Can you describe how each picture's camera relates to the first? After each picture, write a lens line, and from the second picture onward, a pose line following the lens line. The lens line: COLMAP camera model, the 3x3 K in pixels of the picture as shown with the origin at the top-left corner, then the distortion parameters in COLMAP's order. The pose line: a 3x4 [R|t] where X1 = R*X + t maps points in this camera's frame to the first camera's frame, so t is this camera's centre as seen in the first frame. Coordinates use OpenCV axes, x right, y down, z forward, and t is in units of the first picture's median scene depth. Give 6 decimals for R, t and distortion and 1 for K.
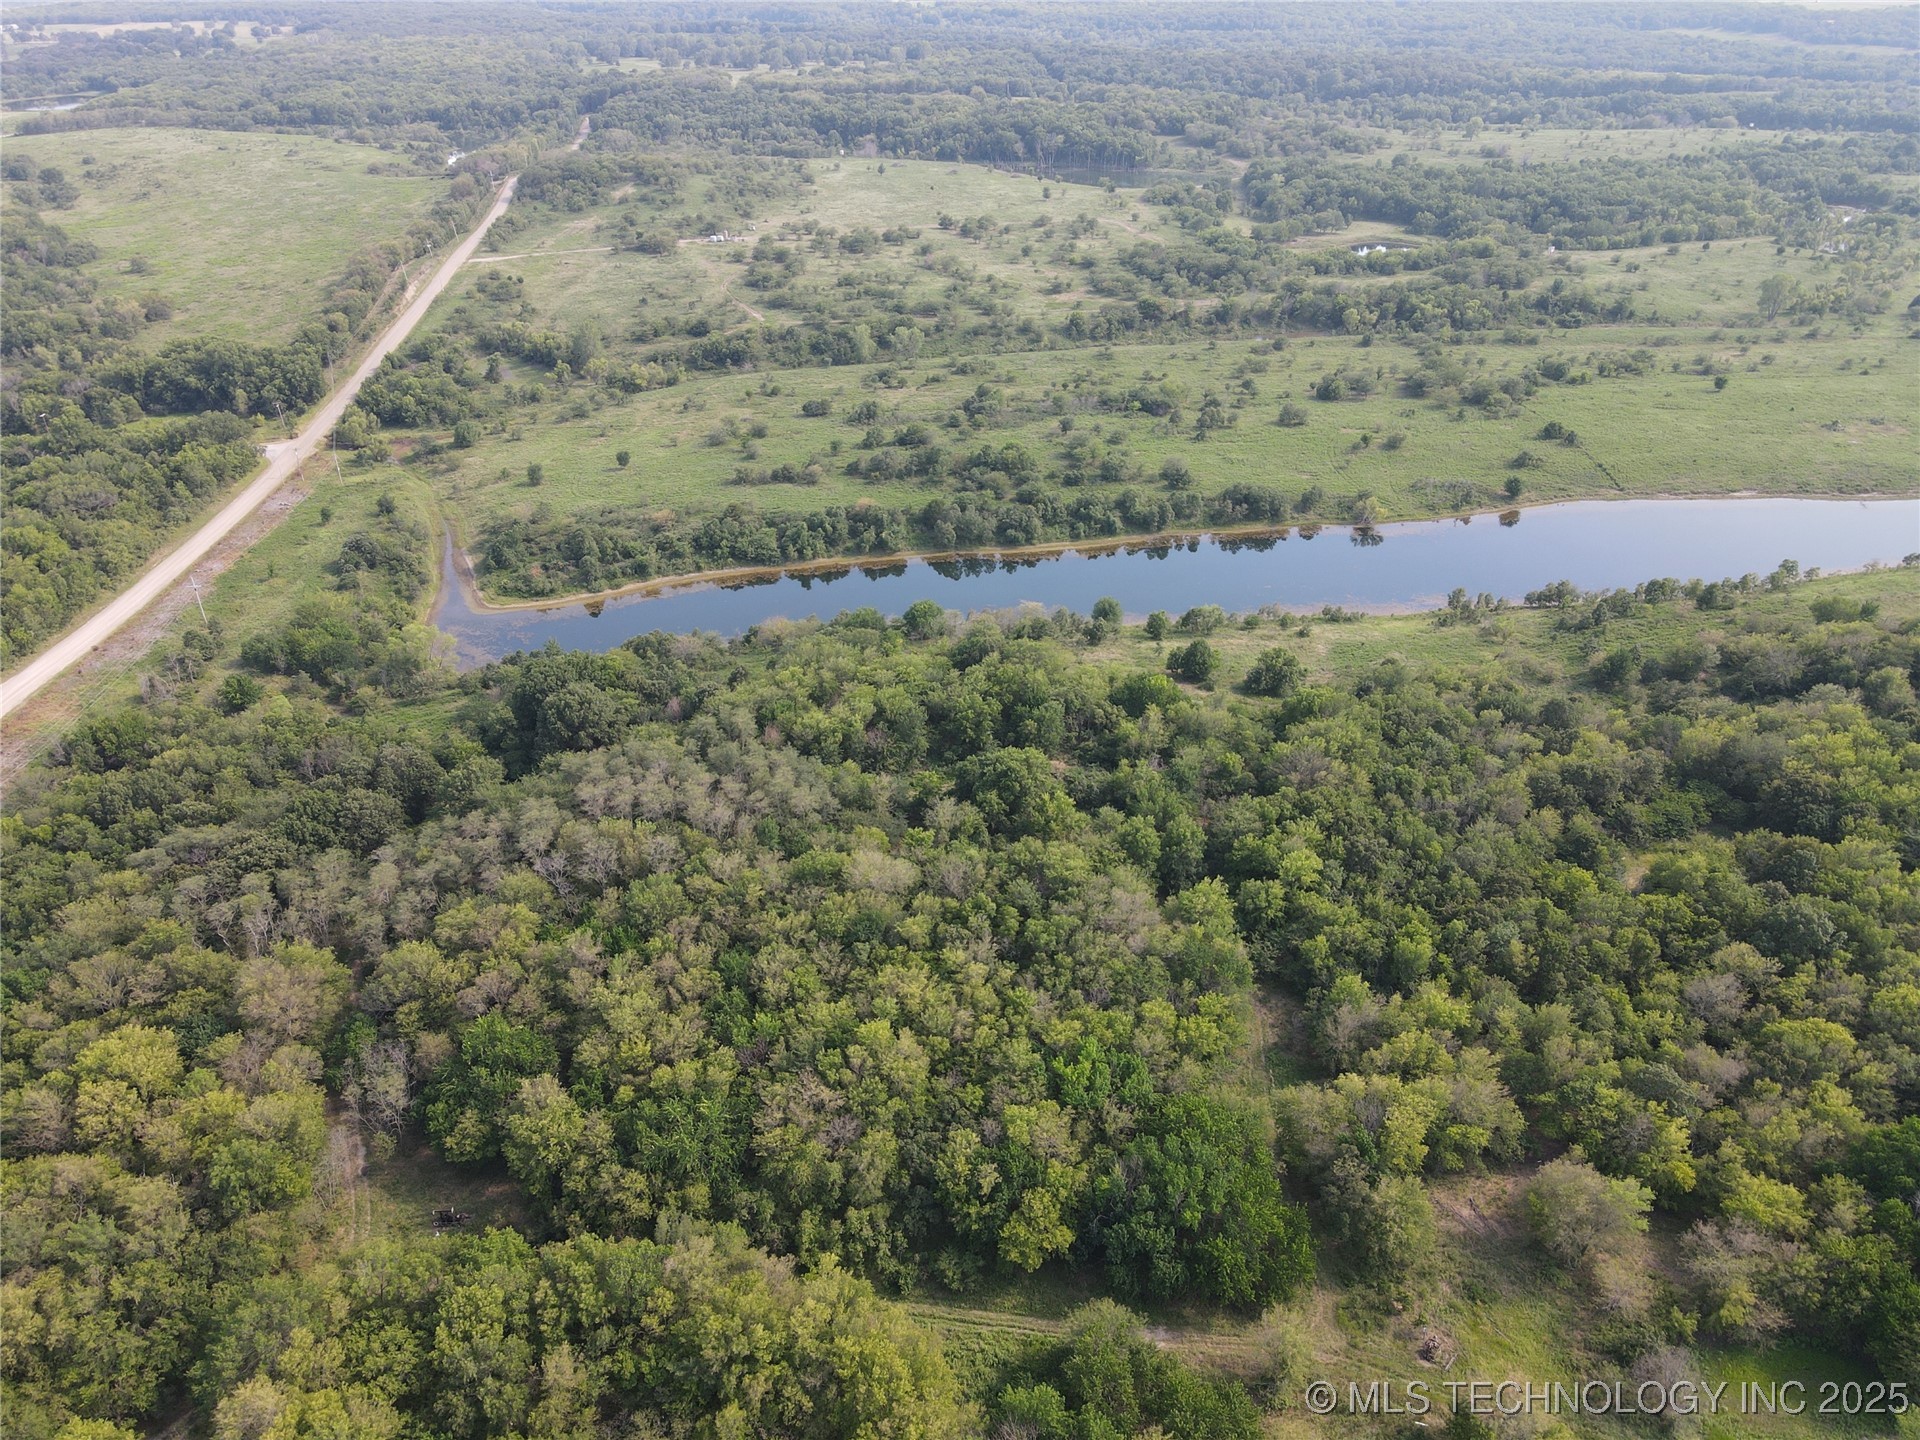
lens RADIAL K [[1408.5, 0, 963.8], [0, 1408.5, 720.0], [0, 0, 1]] dist [0.005115, 0.019411]
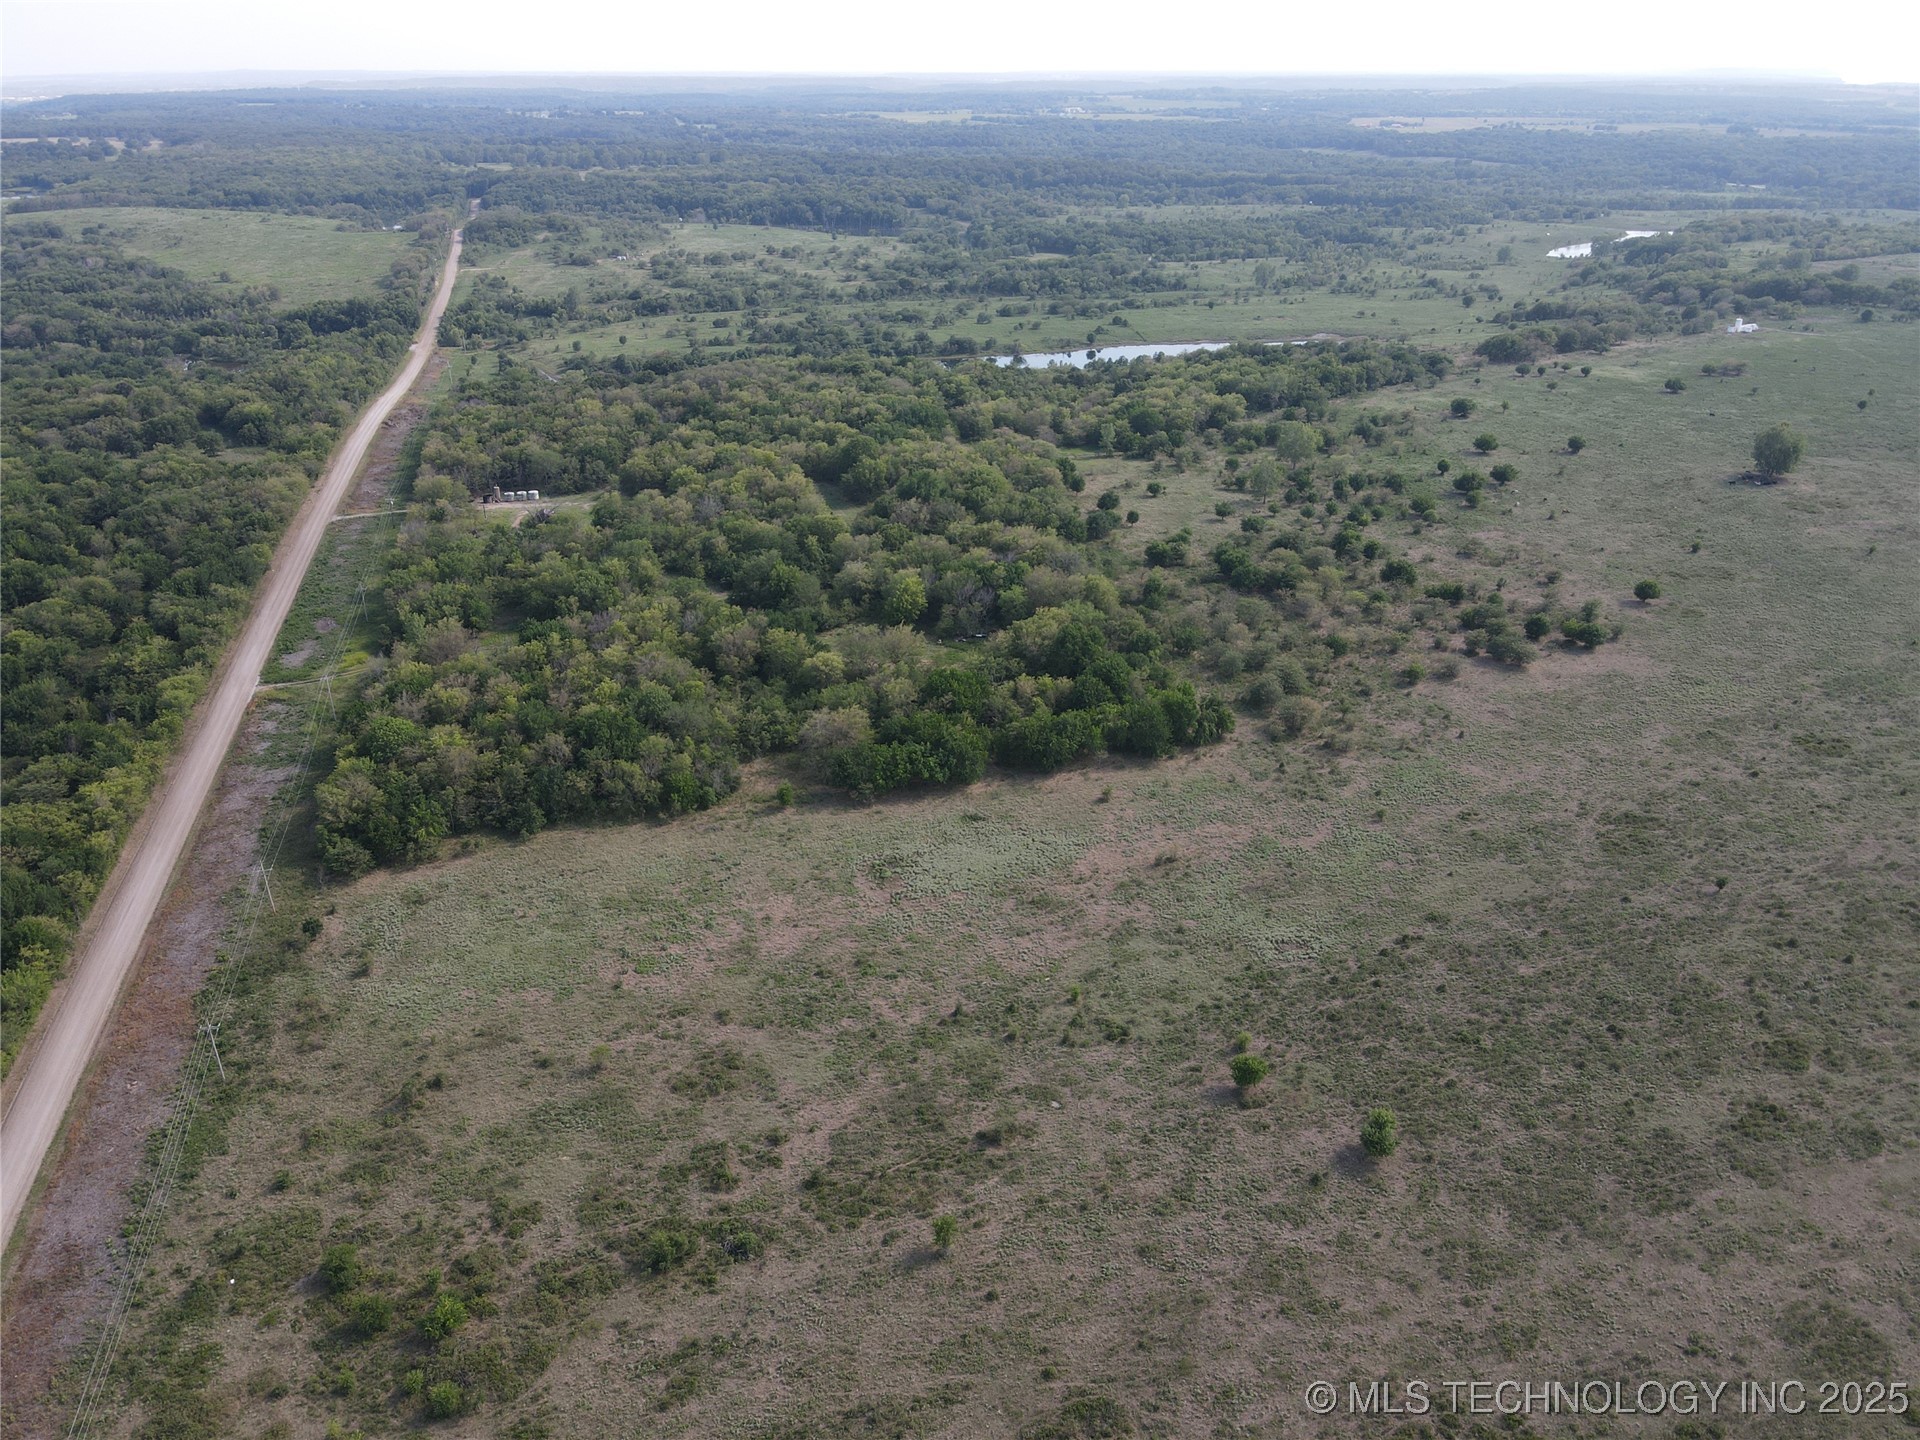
lens RADIAL K [[1400.2, 0, 964.4], [0, 1400.2, 733.9], [0, 0, 1]] dist [0.006628, 0.015672]
pose [[0.987388, -0.058797, 0.146995, -0.085332], [0.068591, 0.995687, -0.062468, 0.394958], [-0.142688, 0.071763, 0.987163, -0.695266]]
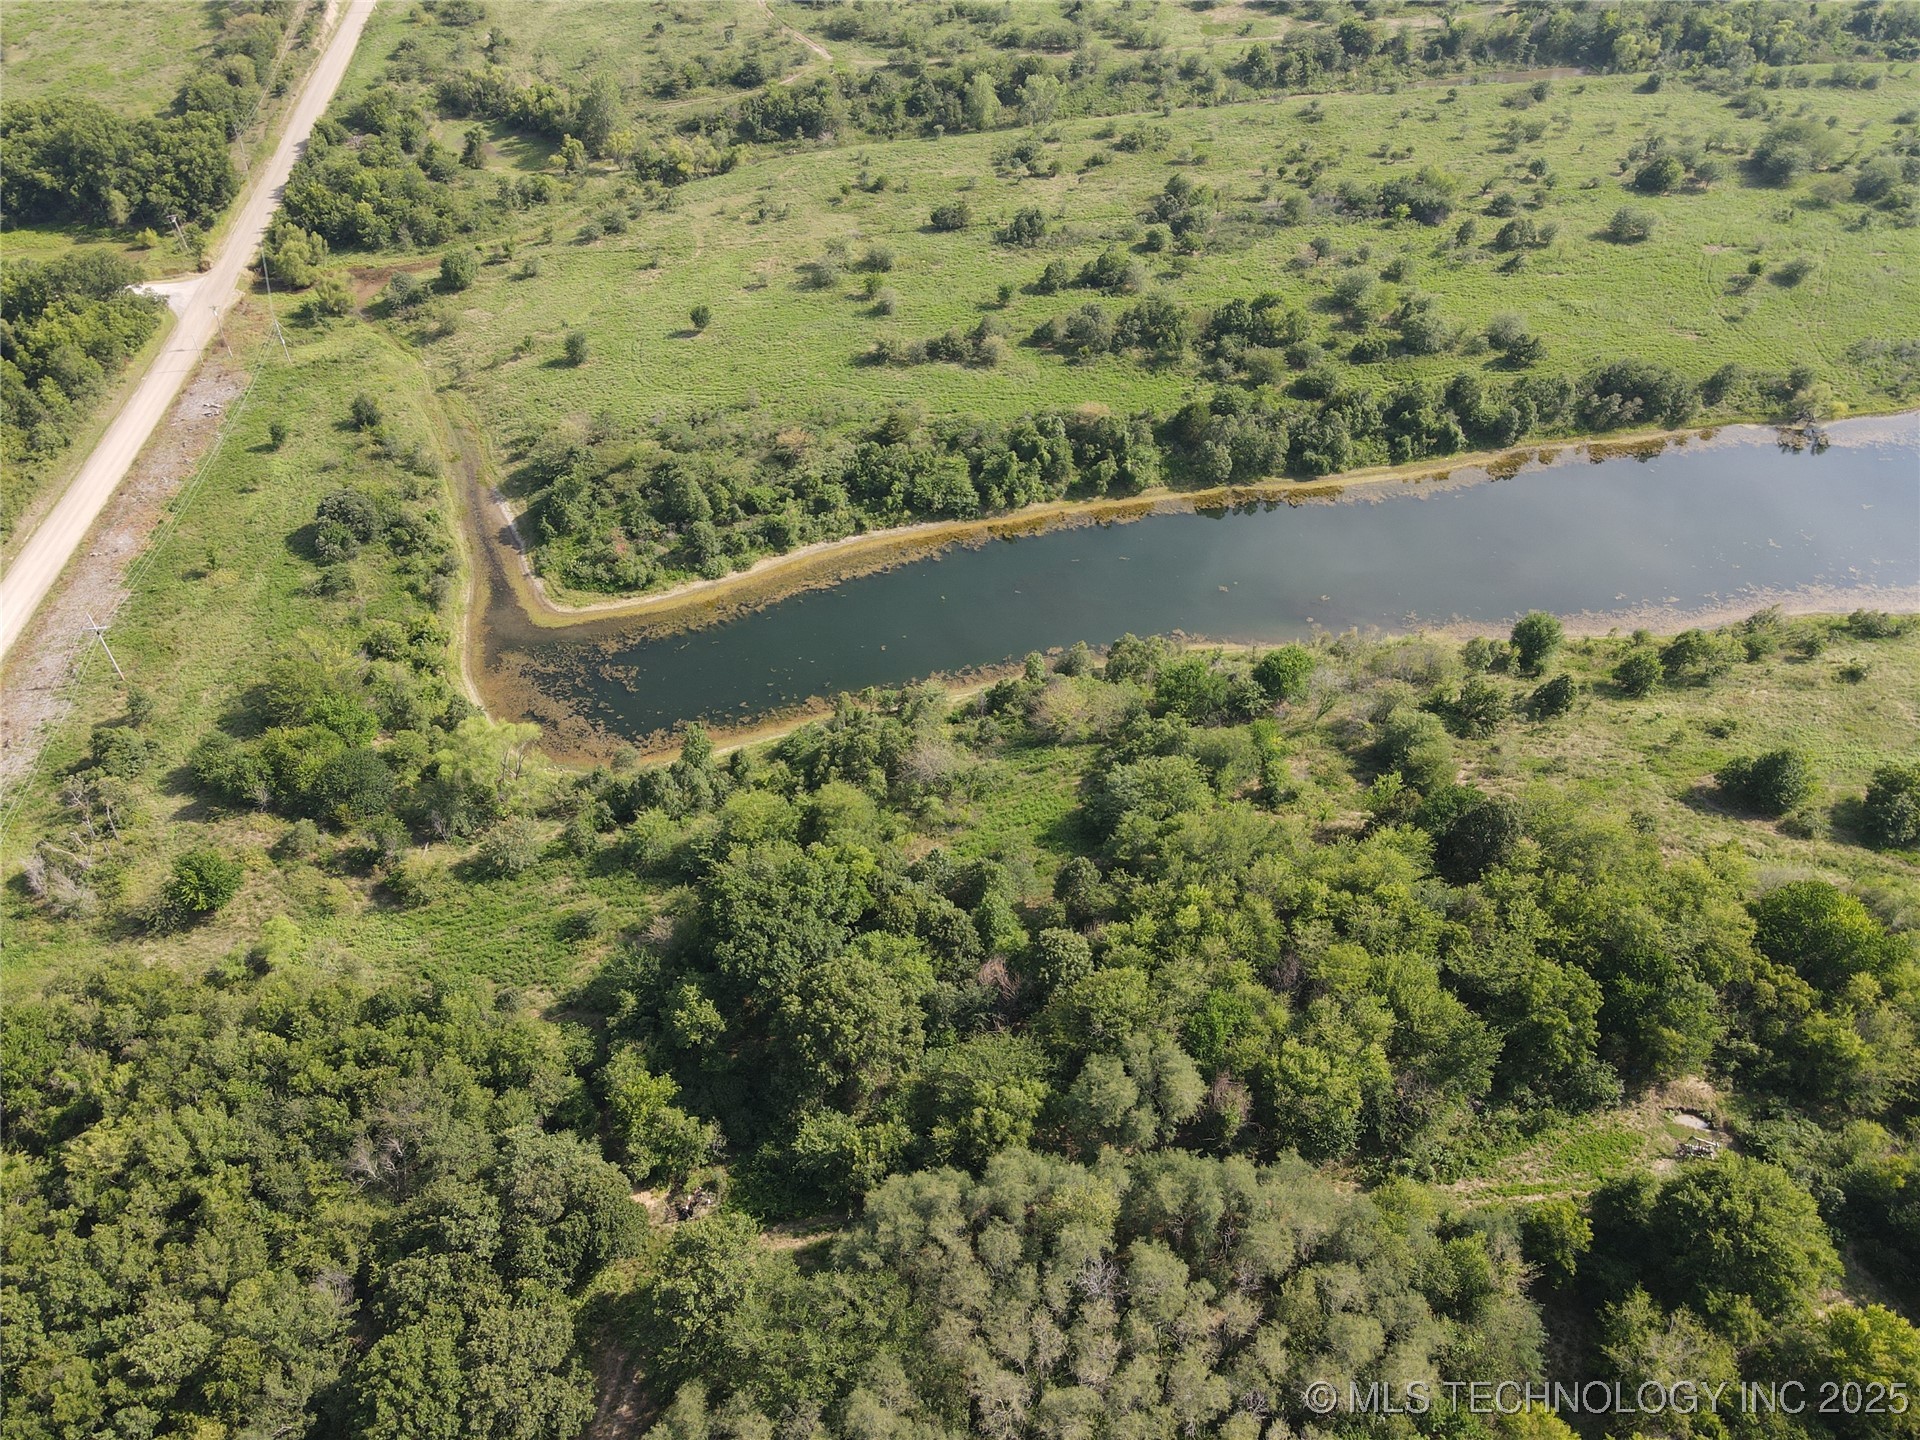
lens RADIAL K [[1414.4, 0, 962.5], [0, 1414.4, 712.8], [0, 0, 1]] dist [0.006250, 0.016148]
pose [[0.999205, -0.022049, 0.033218, -0.118436], [0.014718, 0.978305, 0.206644, -0.115405], [-0.037053, -0.205991, 0.977852, 0.235033]]
